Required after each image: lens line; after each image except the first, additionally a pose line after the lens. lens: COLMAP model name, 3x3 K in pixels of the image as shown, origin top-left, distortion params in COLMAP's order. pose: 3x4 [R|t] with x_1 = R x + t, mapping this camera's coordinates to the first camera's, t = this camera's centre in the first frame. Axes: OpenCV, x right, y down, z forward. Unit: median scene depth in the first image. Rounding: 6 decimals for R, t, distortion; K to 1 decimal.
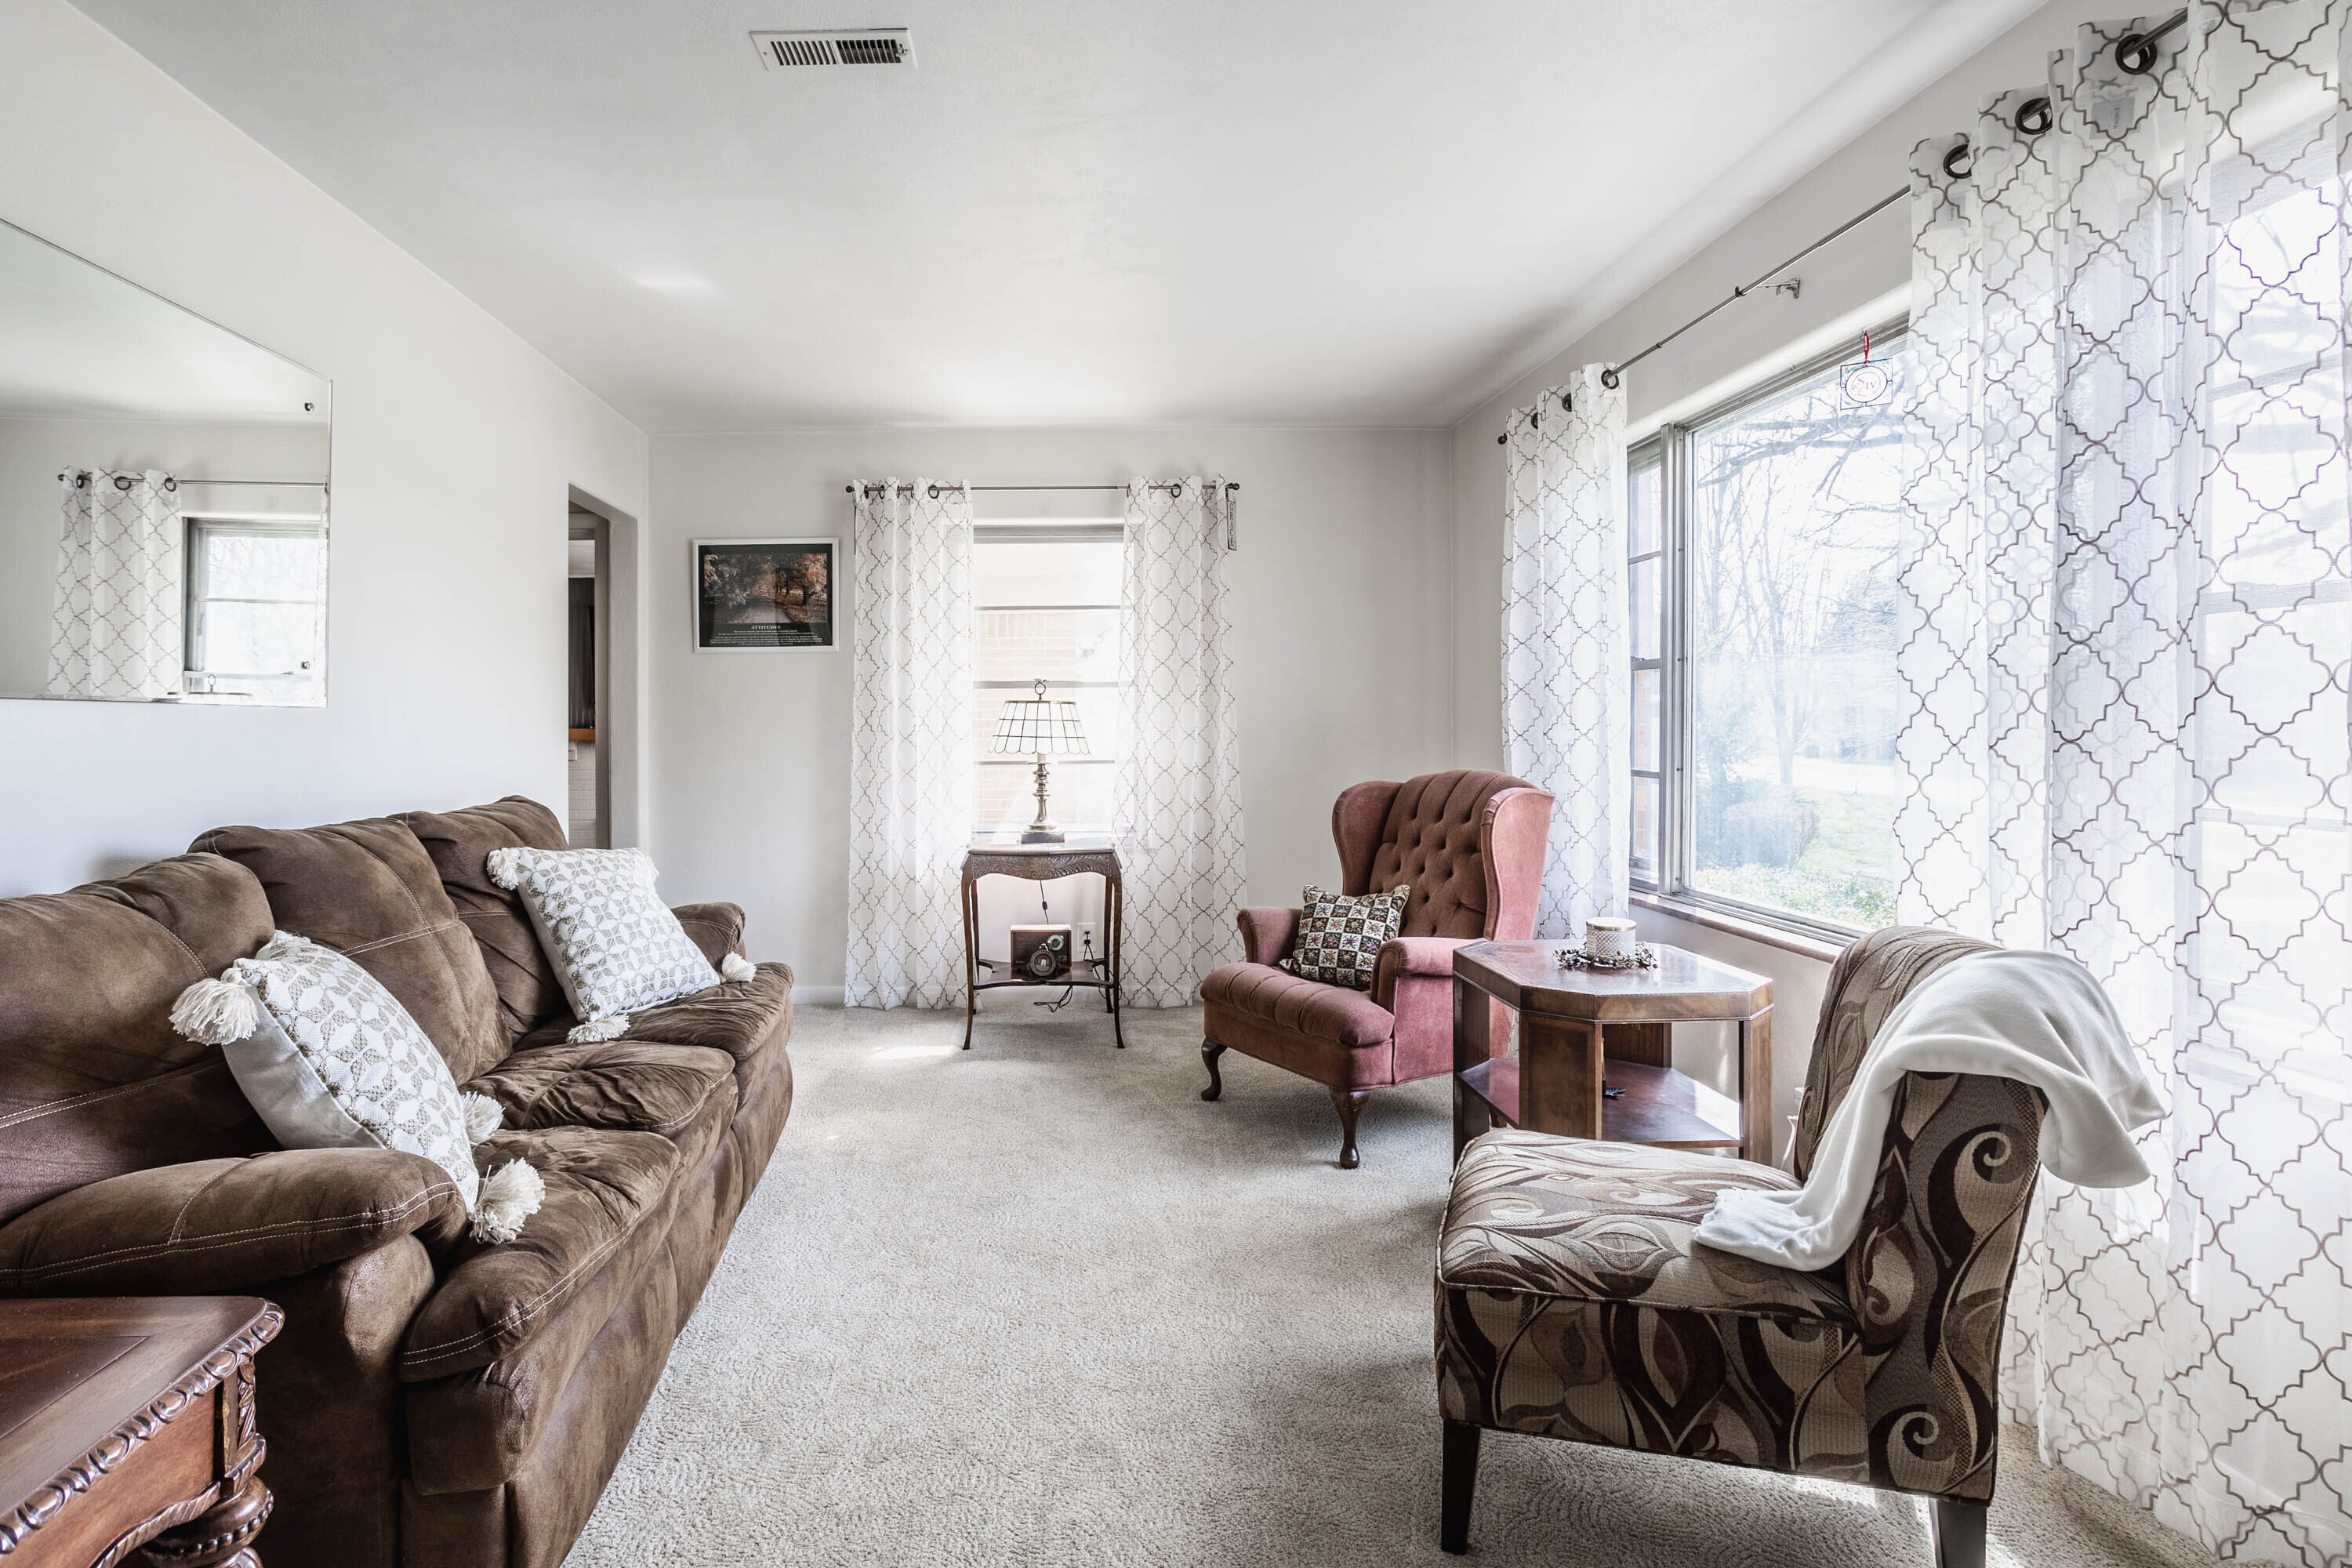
lens RADIAL K [[1342.8, 0, 1267.5], [0, 1342.8, 717.9], [0, 0, 1]] dist [-0.066746, 0.046135]
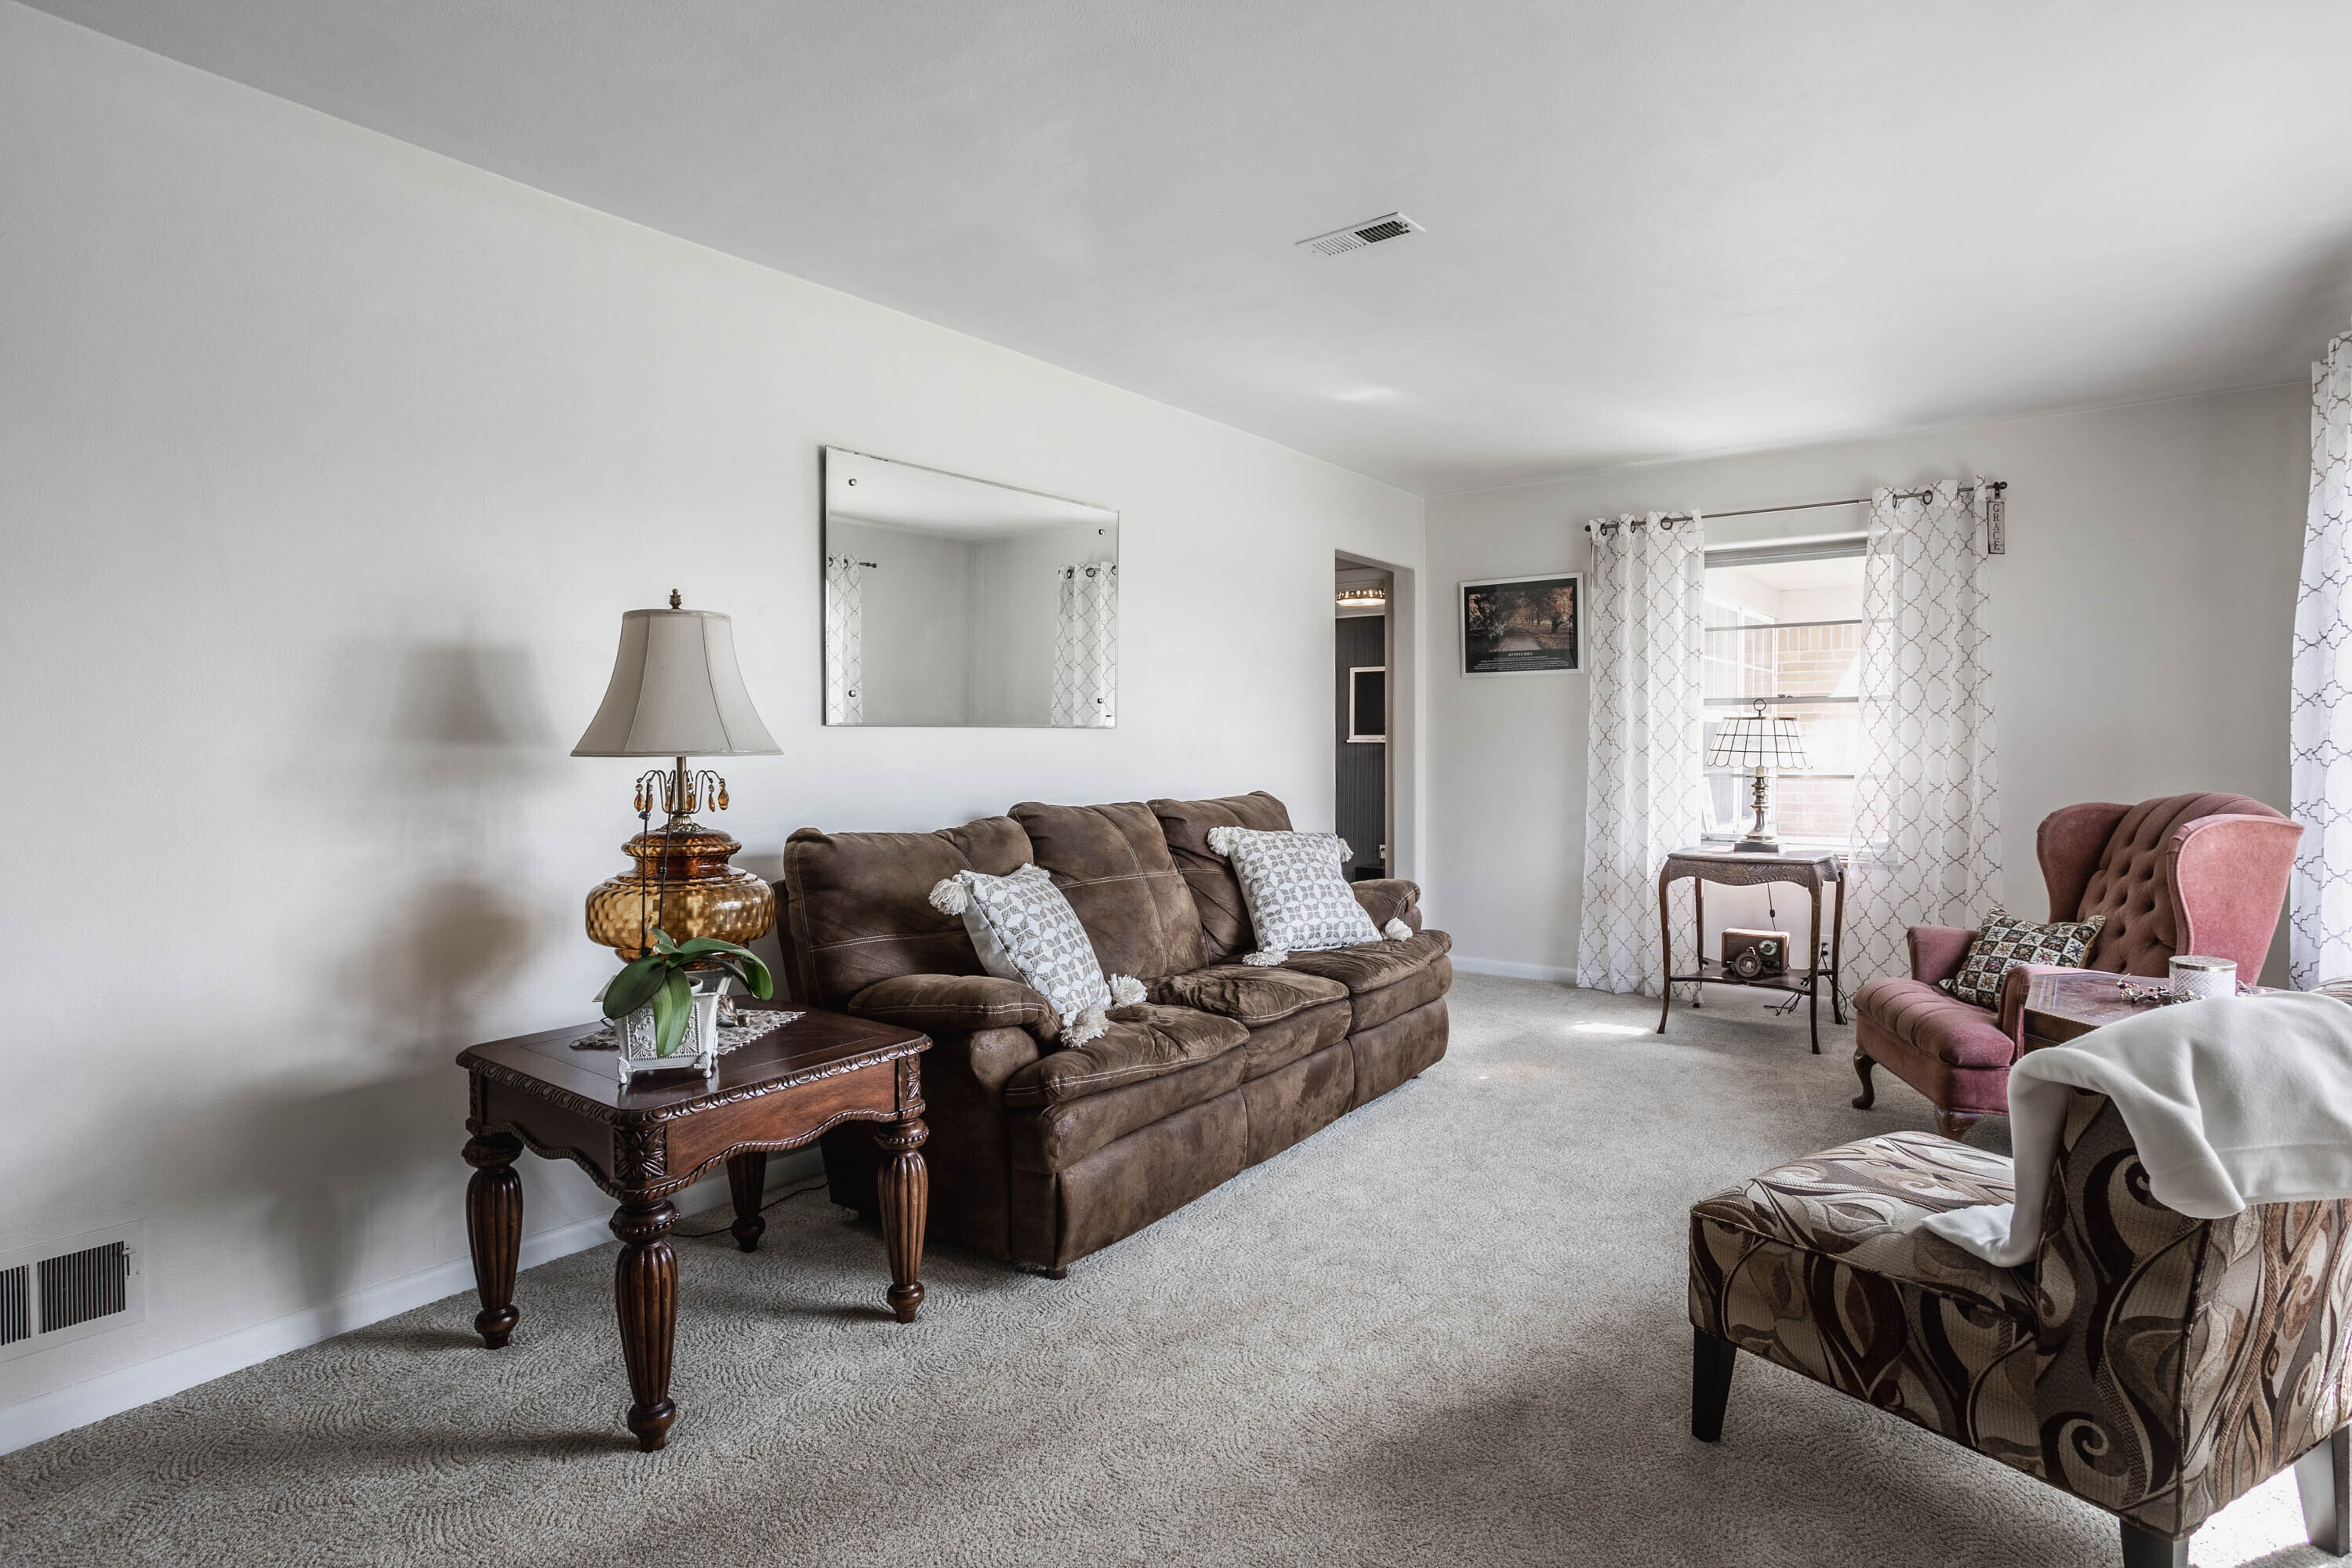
lens RADIAL K [[1183.1, 0, 1171.3], [0, 1183.1, 777.3], [0, 0, 1]] dist [-0.041639, 0.020749]
pose [[0.794997, 0.021939, -0.606216, 0.152524], [0.001103, 0.999292, 0.037611, -0.002774], [0.606612, -0.030569, 0.794410, -0.044997]]
